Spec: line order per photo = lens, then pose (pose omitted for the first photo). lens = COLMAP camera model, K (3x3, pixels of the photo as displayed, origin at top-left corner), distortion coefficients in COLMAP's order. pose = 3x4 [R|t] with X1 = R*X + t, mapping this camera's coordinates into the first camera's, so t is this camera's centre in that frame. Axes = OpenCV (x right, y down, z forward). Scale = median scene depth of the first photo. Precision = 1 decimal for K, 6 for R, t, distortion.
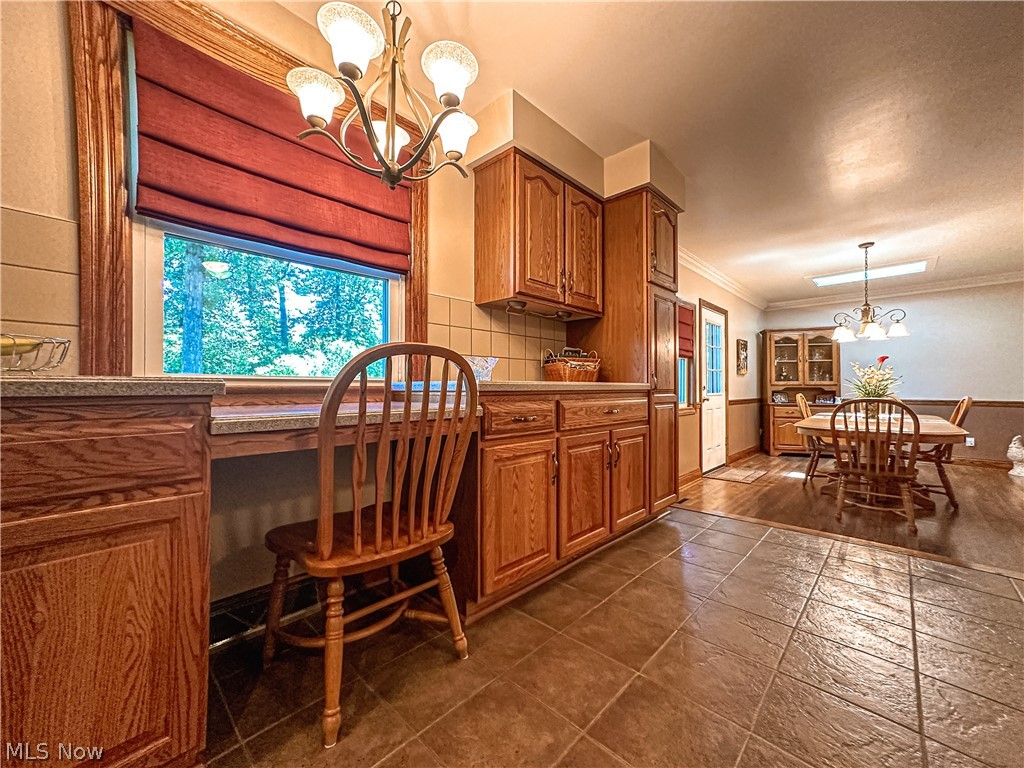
lens RADIAL K [[409.7, 0, 512.0], [0, 409.7, 384.0], [0, 0, 1]] dist [-0.002095, -0.000063]
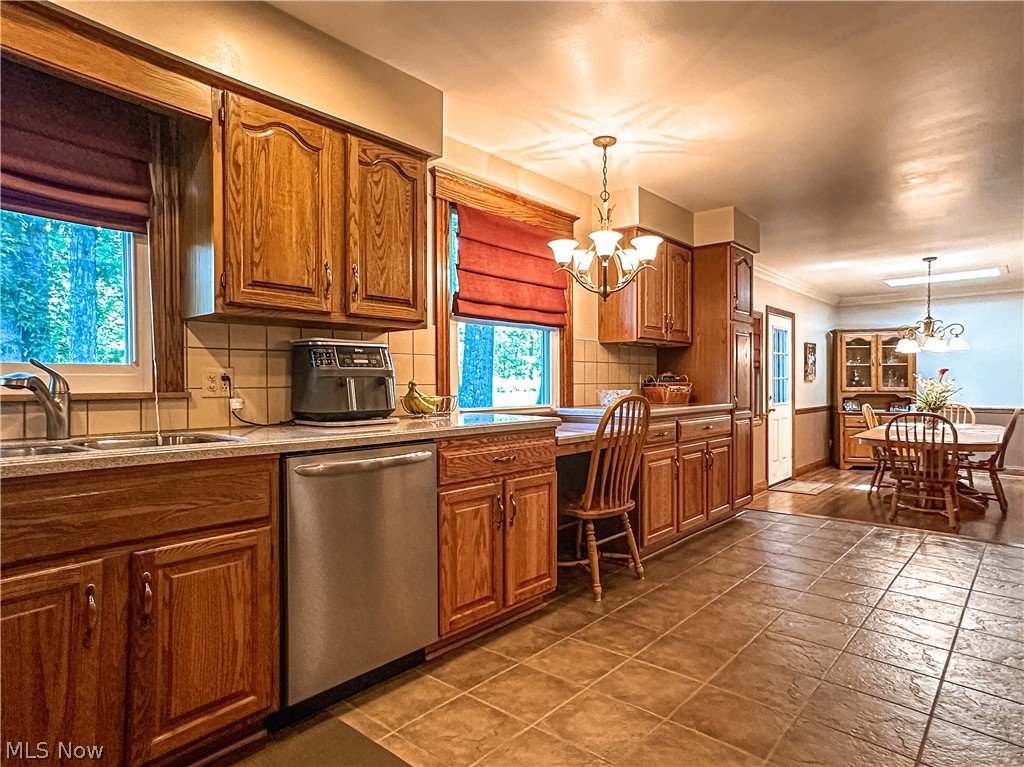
lens RADIAL K [[607.6, 0, 515.2], [0, 607.6, 387.0], [0, 0, 1]] dist [0.013274, 0.002936]
pose [[0.998461, -0.003632, 0.055334, -0.381564], [0.002669, 0.999844, 0.017458, -0.077404], [-0.055389, -0.017283, 0.998315, -0.721547]]
